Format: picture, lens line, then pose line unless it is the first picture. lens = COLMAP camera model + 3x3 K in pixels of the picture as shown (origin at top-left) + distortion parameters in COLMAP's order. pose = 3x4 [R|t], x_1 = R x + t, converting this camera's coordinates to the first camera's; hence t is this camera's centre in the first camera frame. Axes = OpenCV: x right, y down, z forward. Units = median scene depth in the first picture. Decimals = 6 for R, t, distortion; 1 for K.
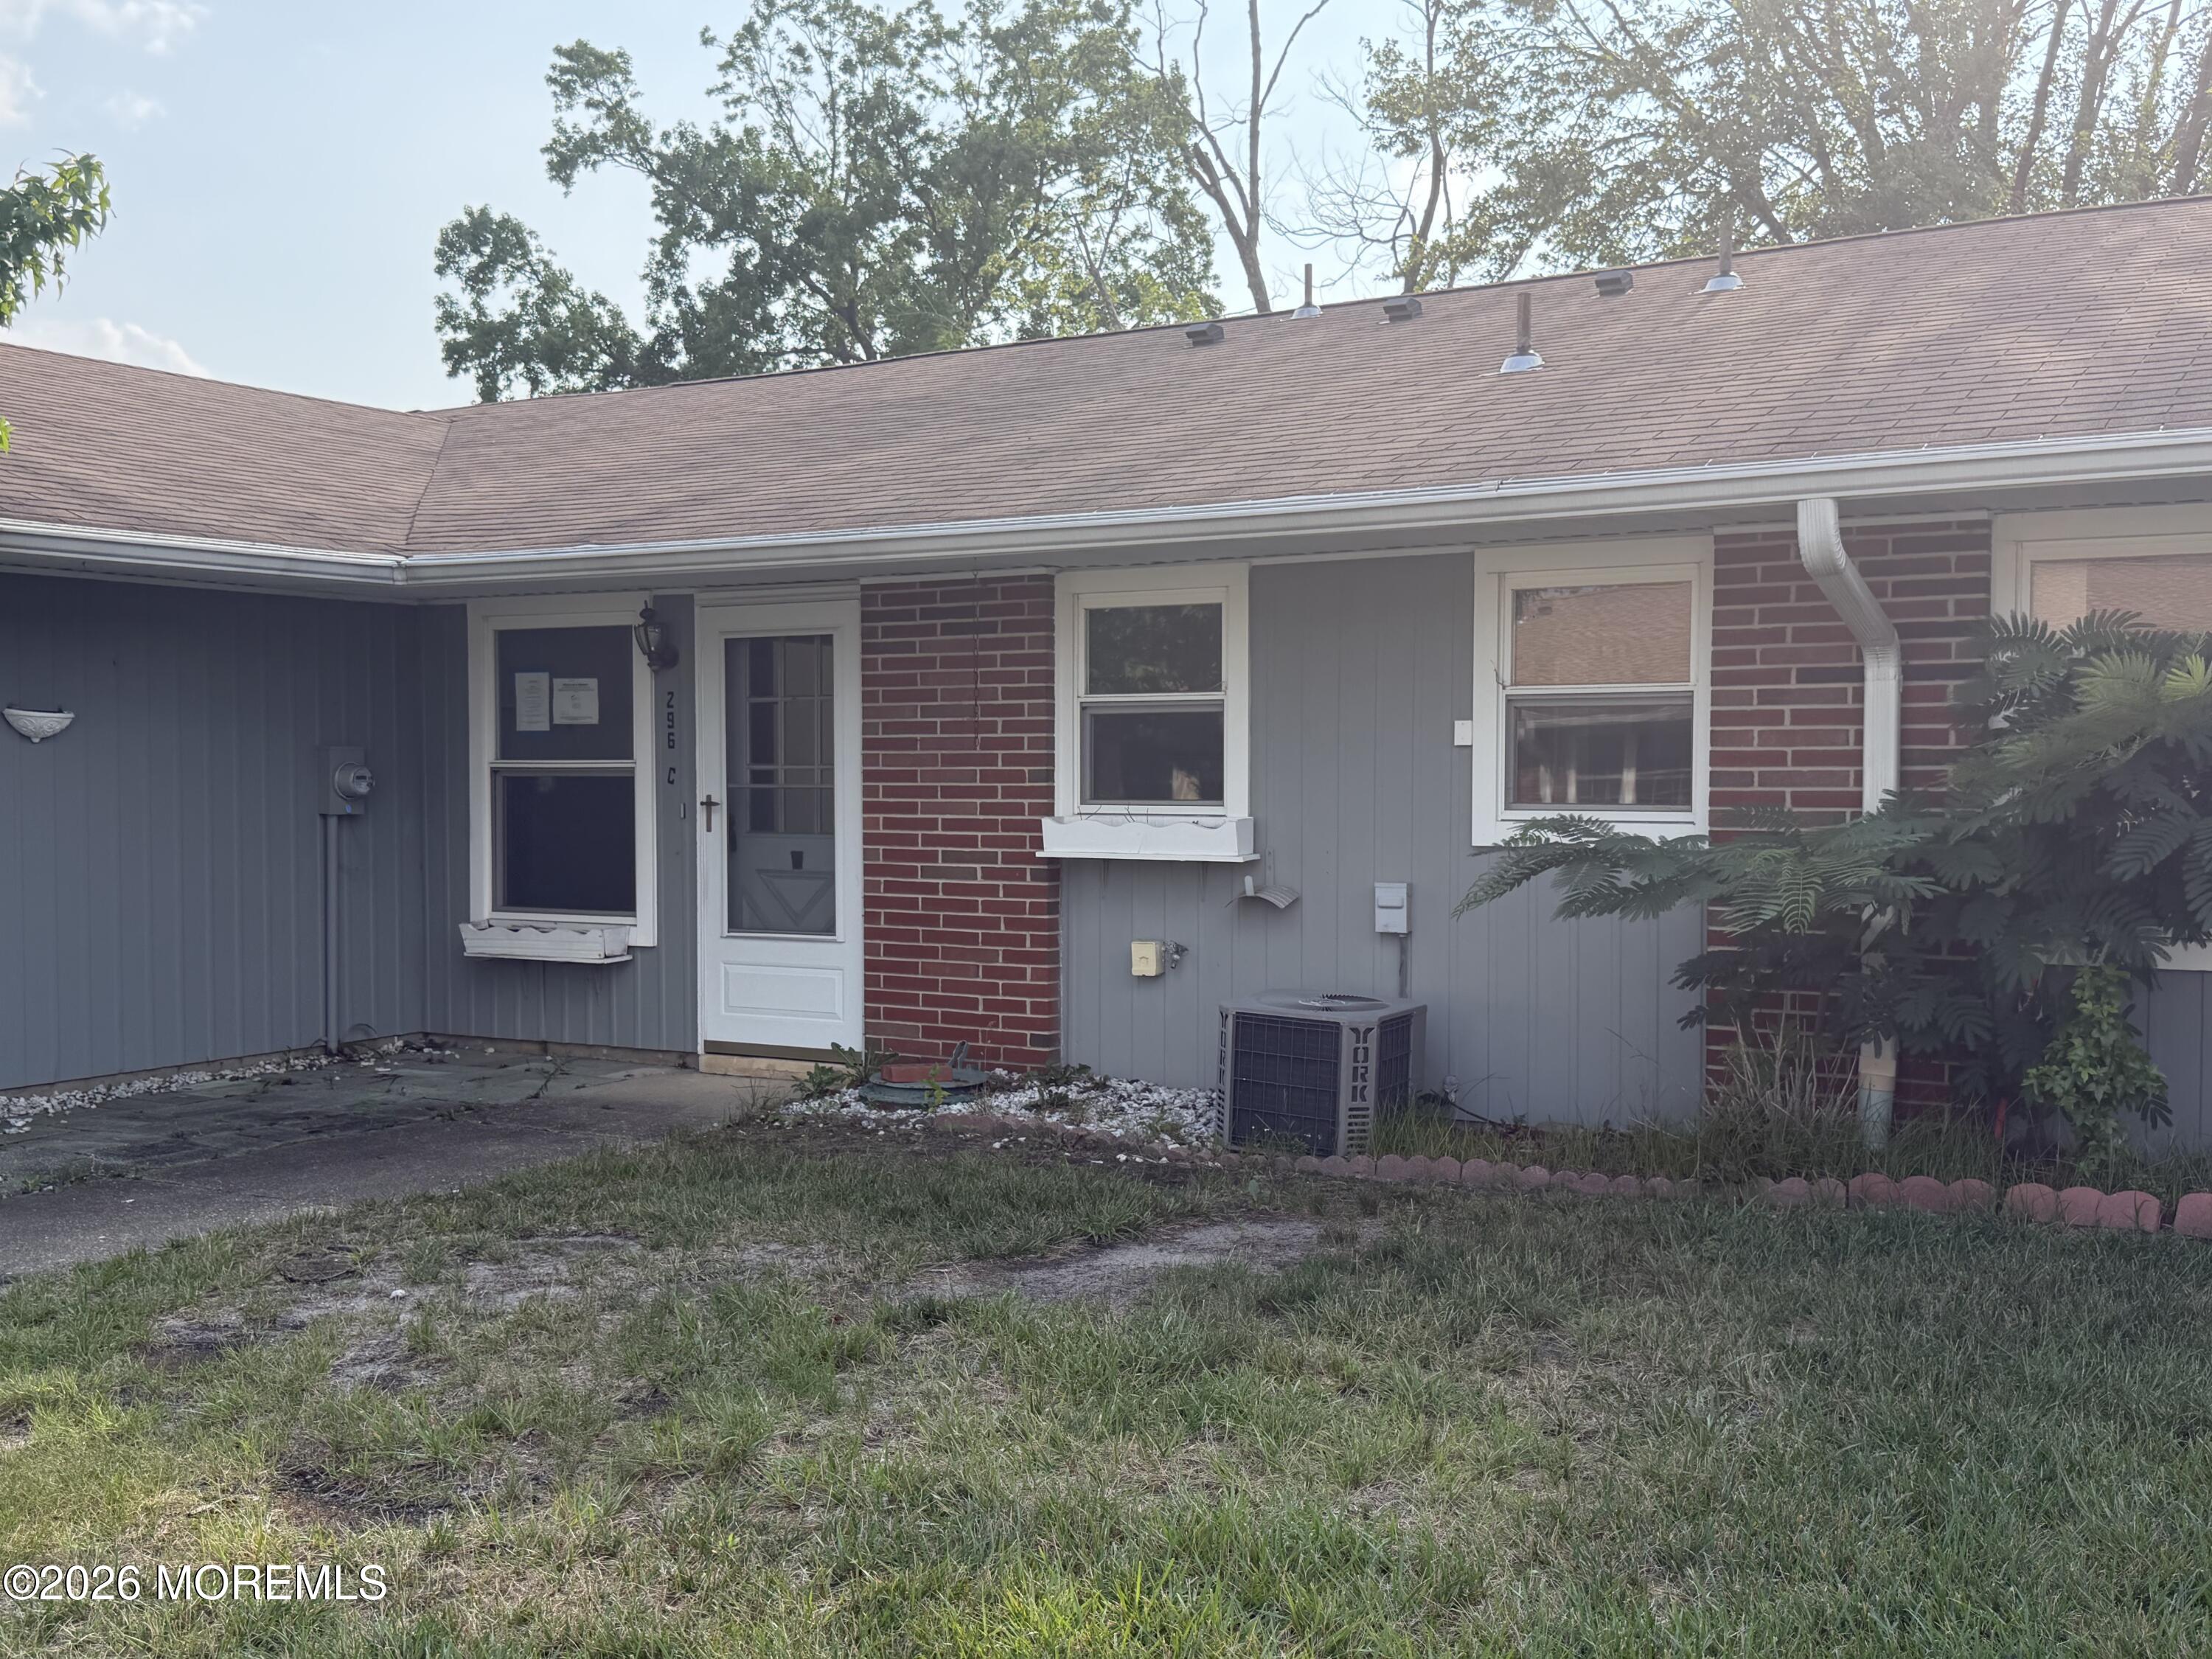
lens RADIAL K [[2189.4, 0, 1113.6], [0, 2189.4, 837.1], [0, 0, 1]] dist [0.193916, -0.523376]
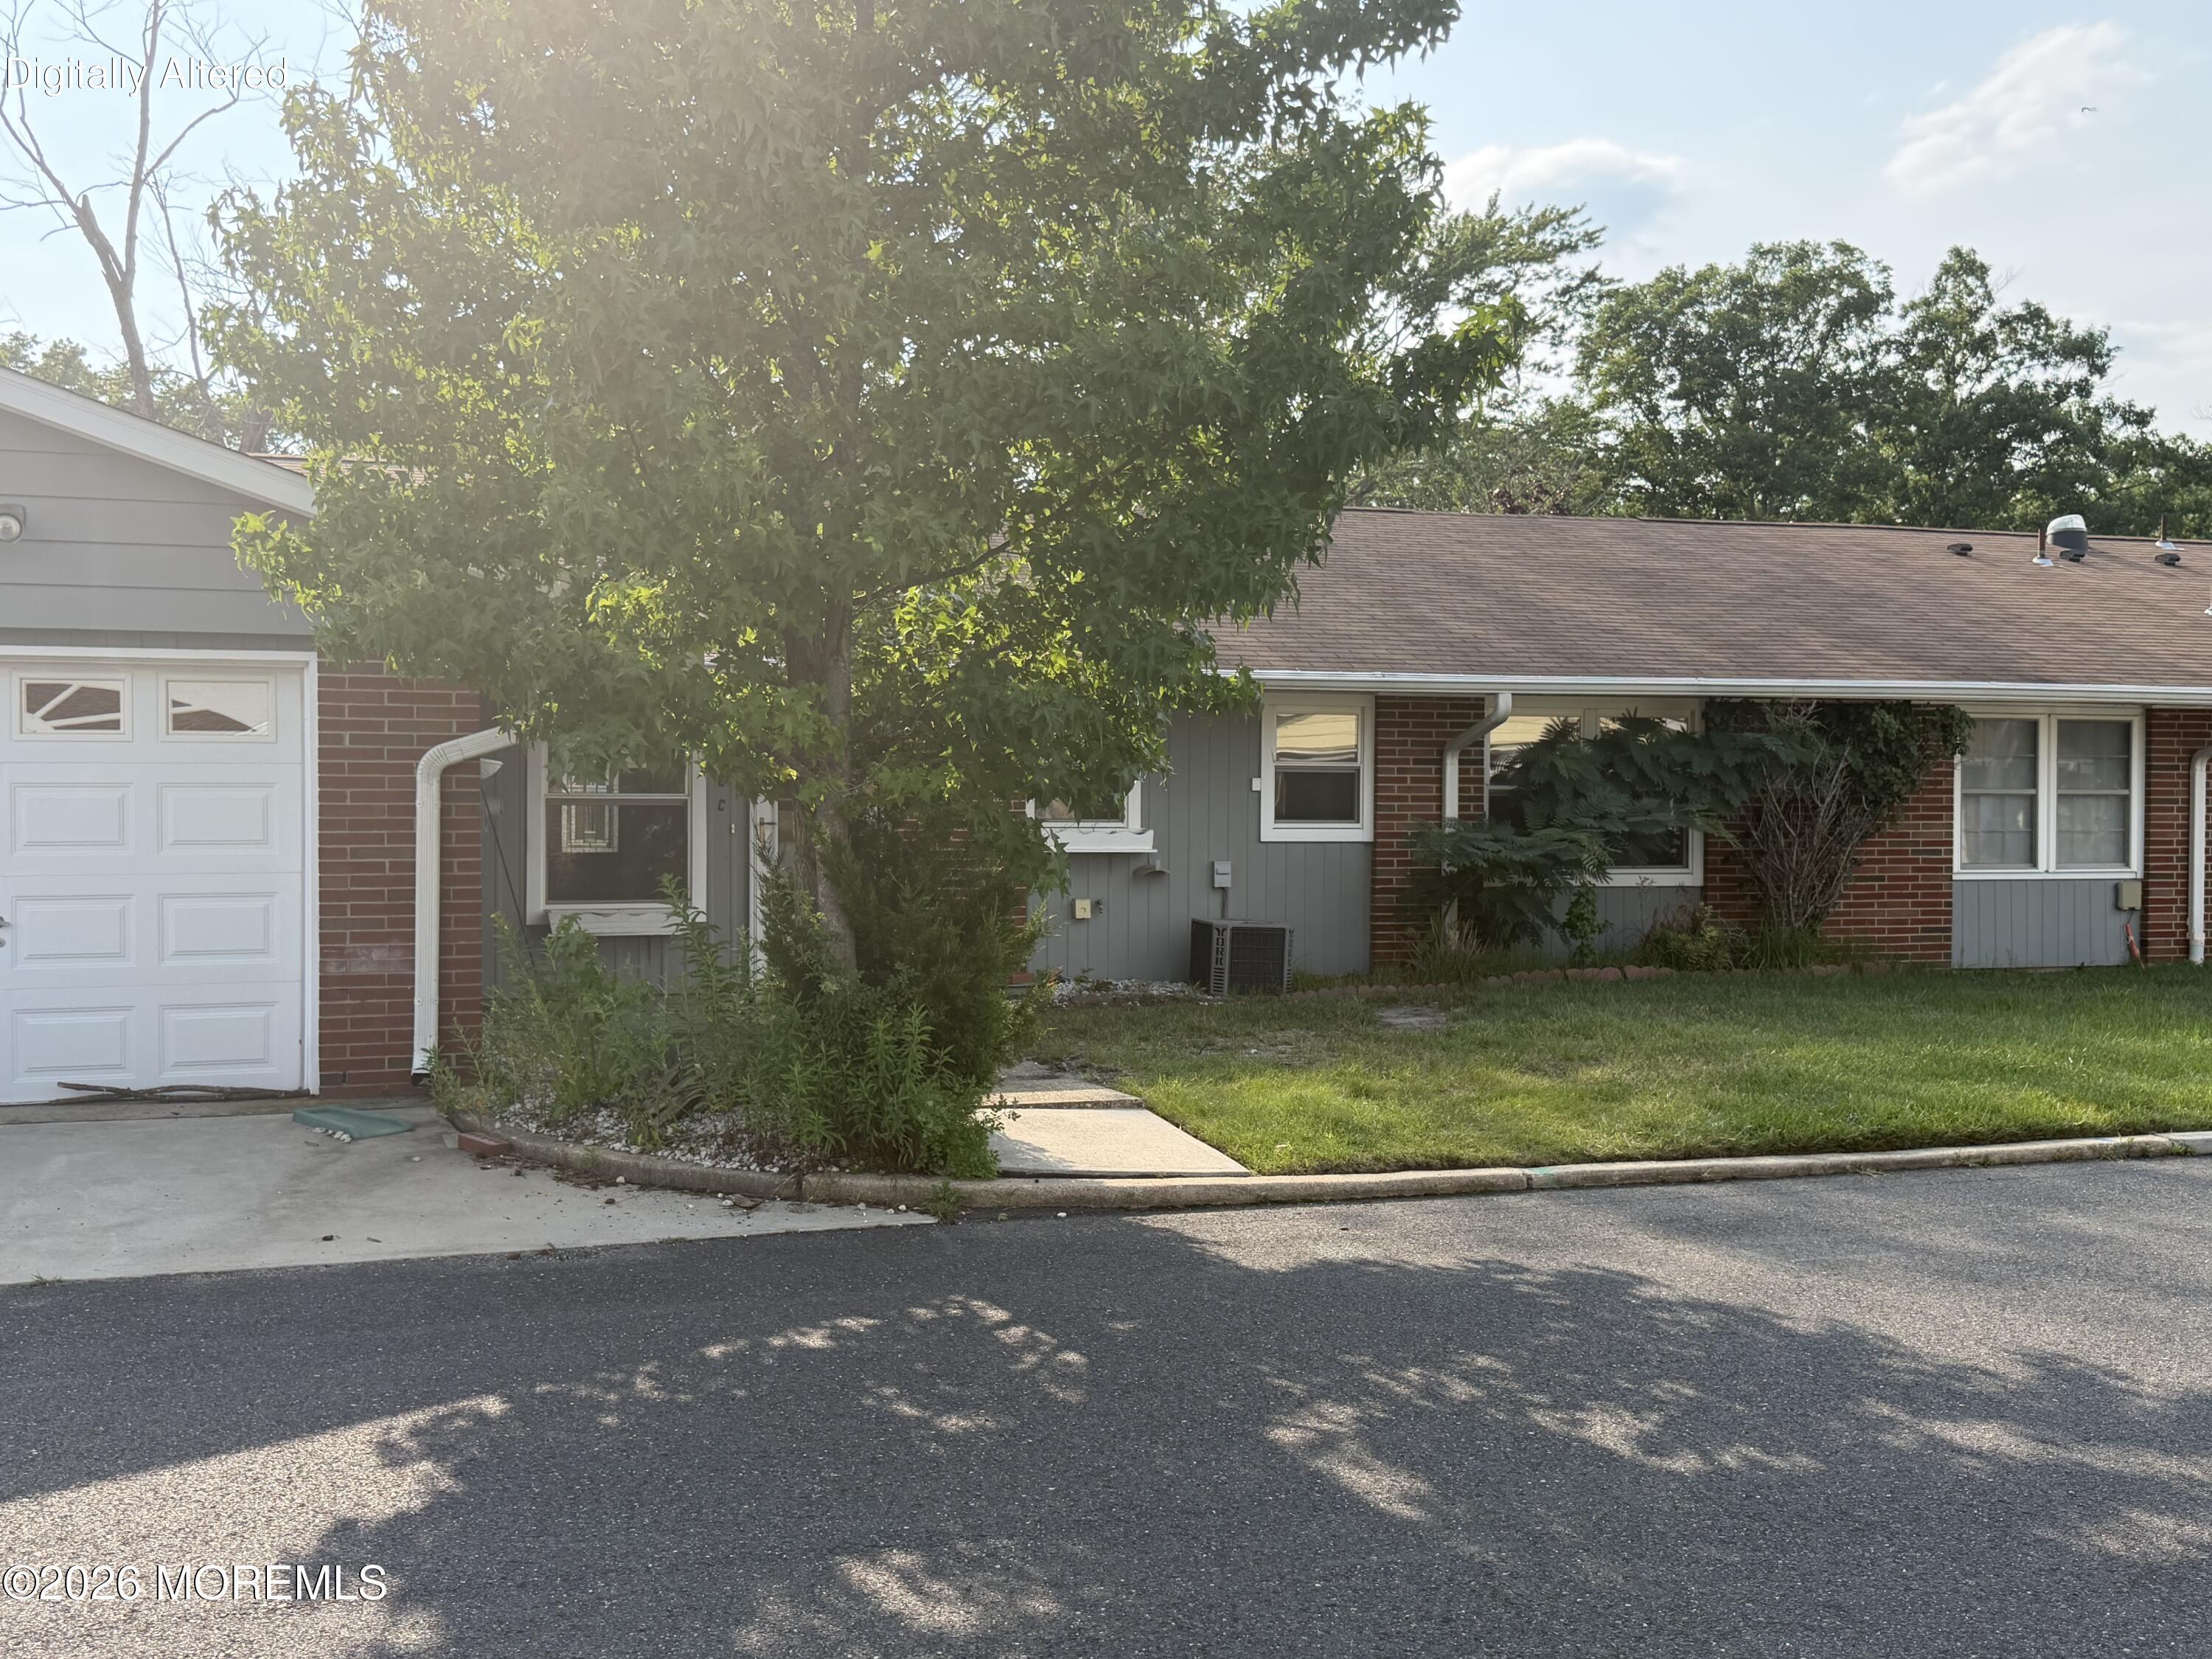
lens RADIAL K [[2189.4, 0, 1113.6], [0, 2189.4, 837.1], [0, 0, 1]] dist [0.193916, -0.523376]
pose [[0.661976, -0.011707, 0.749433, -1.254474], [0.017105, 0.999854, 0.000511, -0.002809], [-0.749330, 0.012481, 0.662079, -0.186419]]
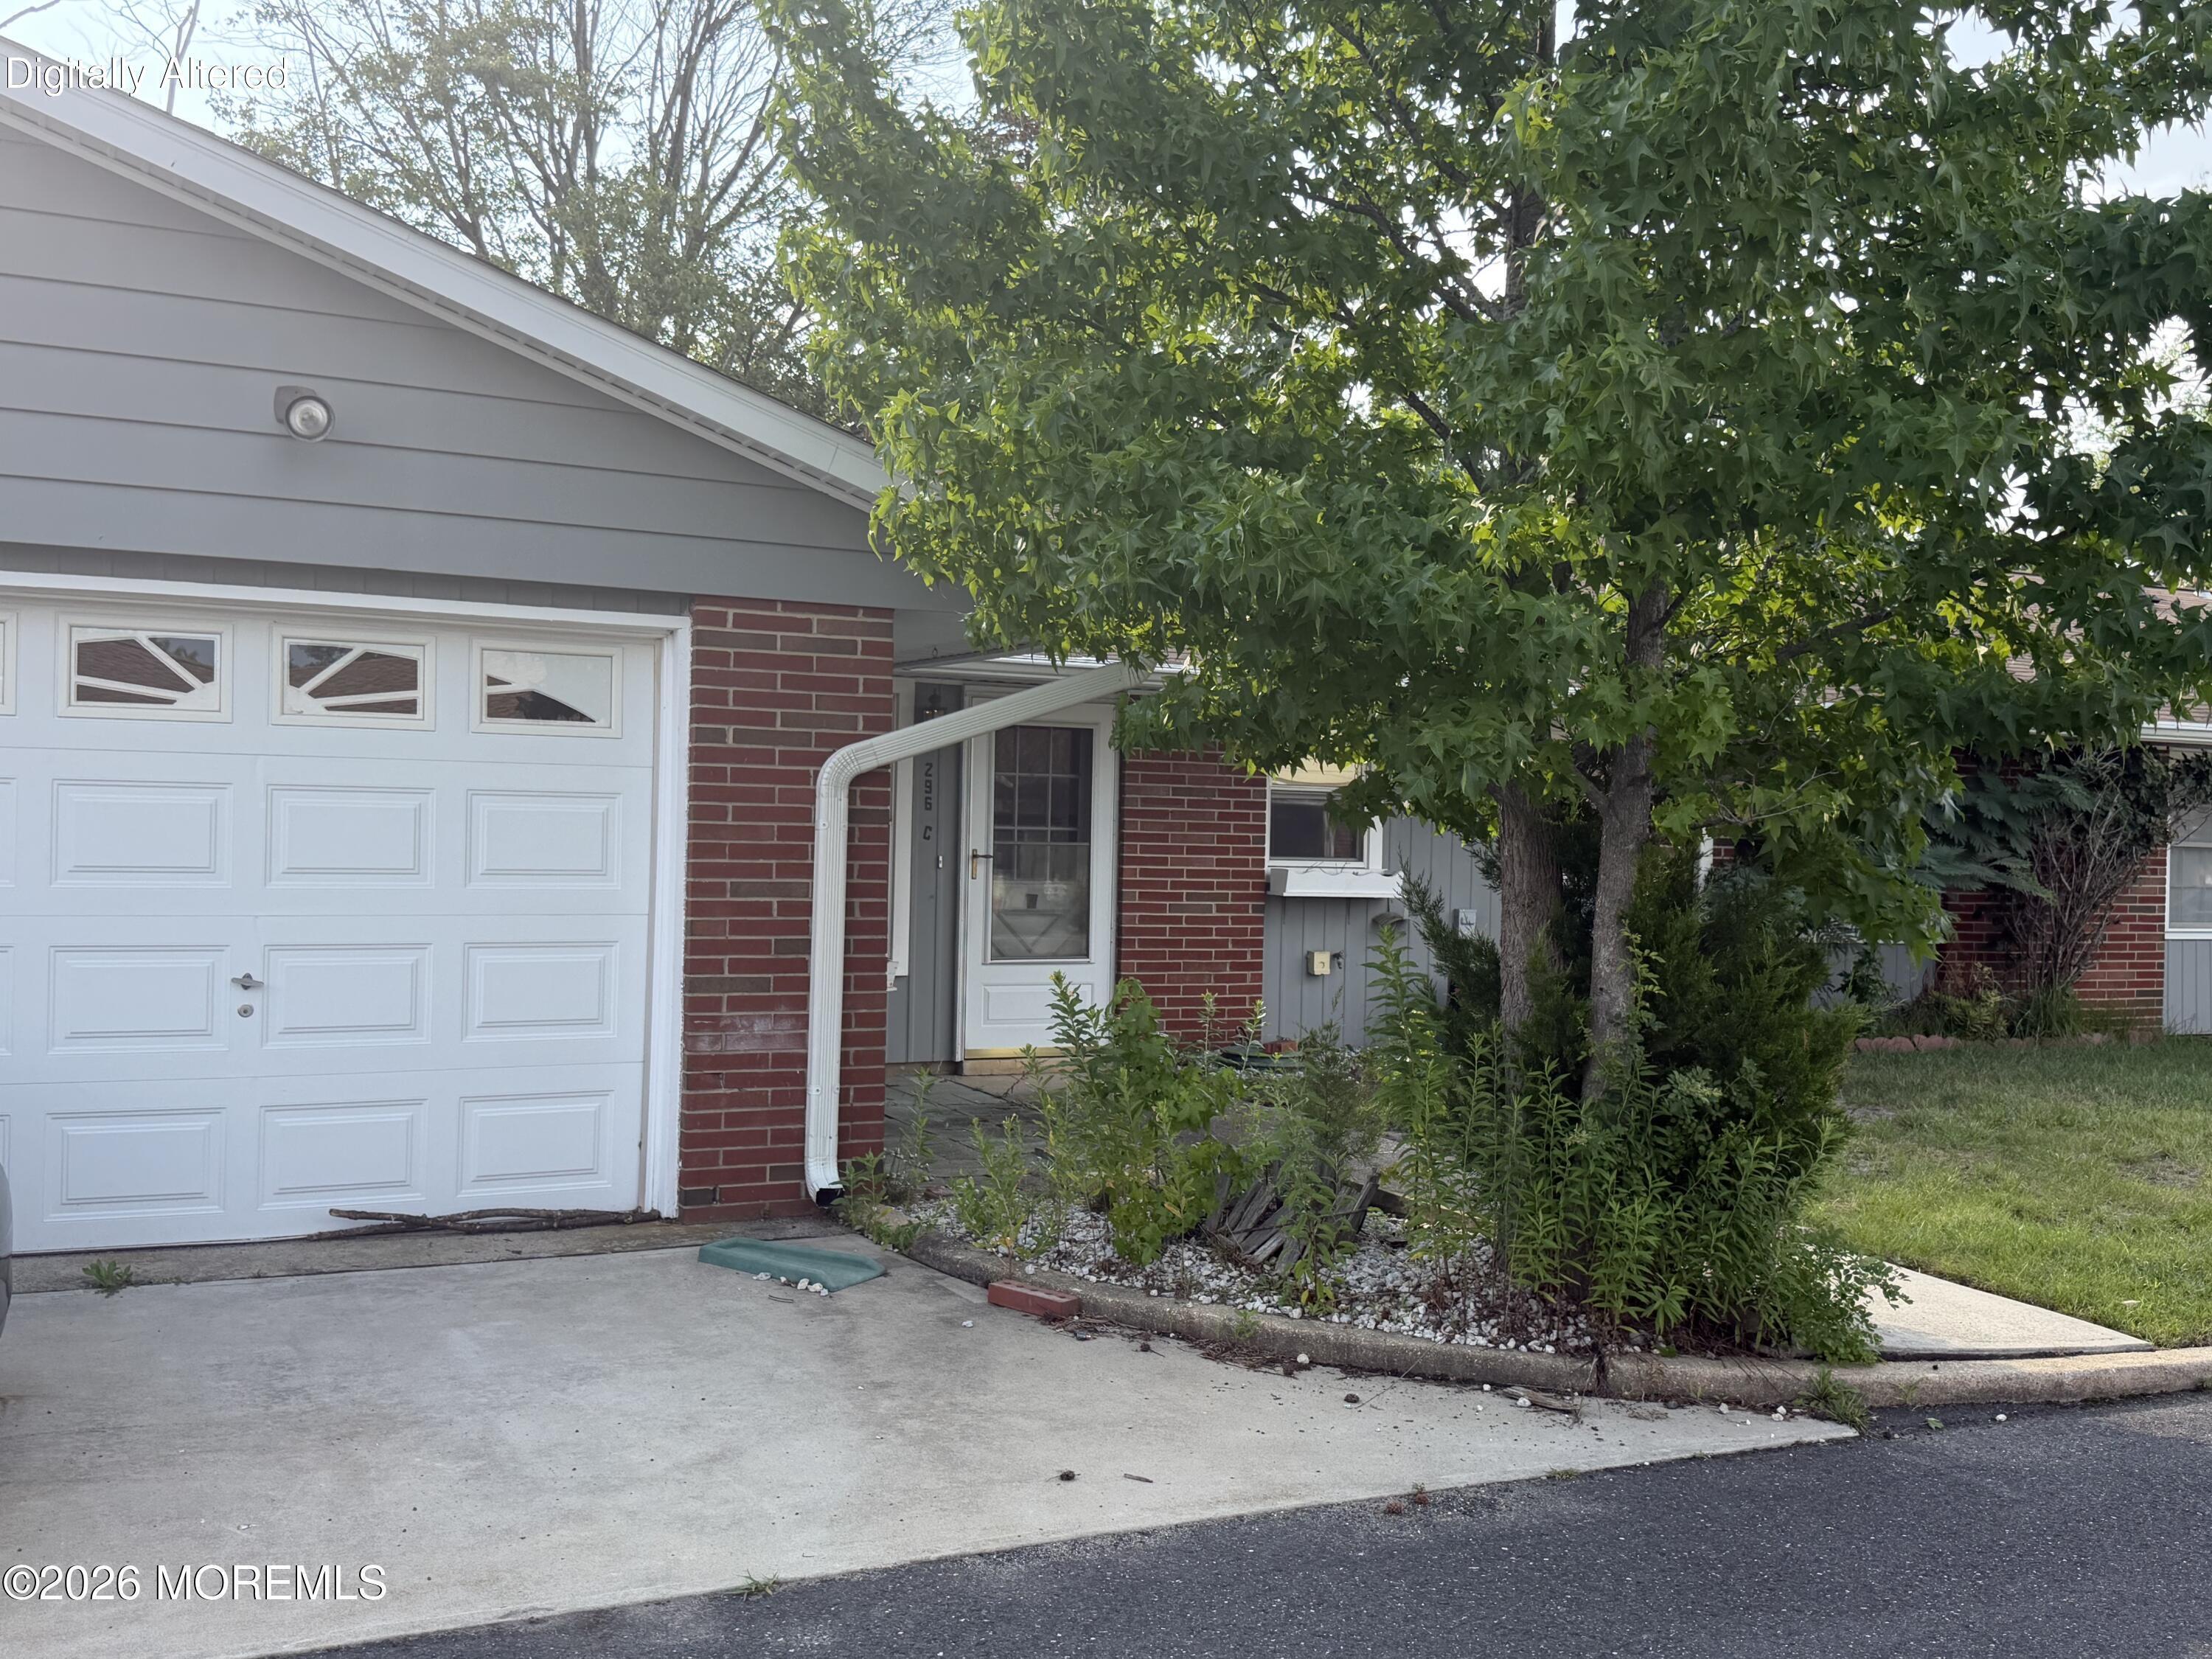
lens RADIAL K [[2189.4, 0, 1113.6], [0, 2189.4, 837.1], [0, 0, 1]] dist [0.193916, -0.523376]
pose [[0.542042, 0.012381, 0.840260, -1.283890], [0.000826, 0.999883, -0.015266, -0.007813], [-0.840351, 0.008969, 0.541968, 0.293830]]
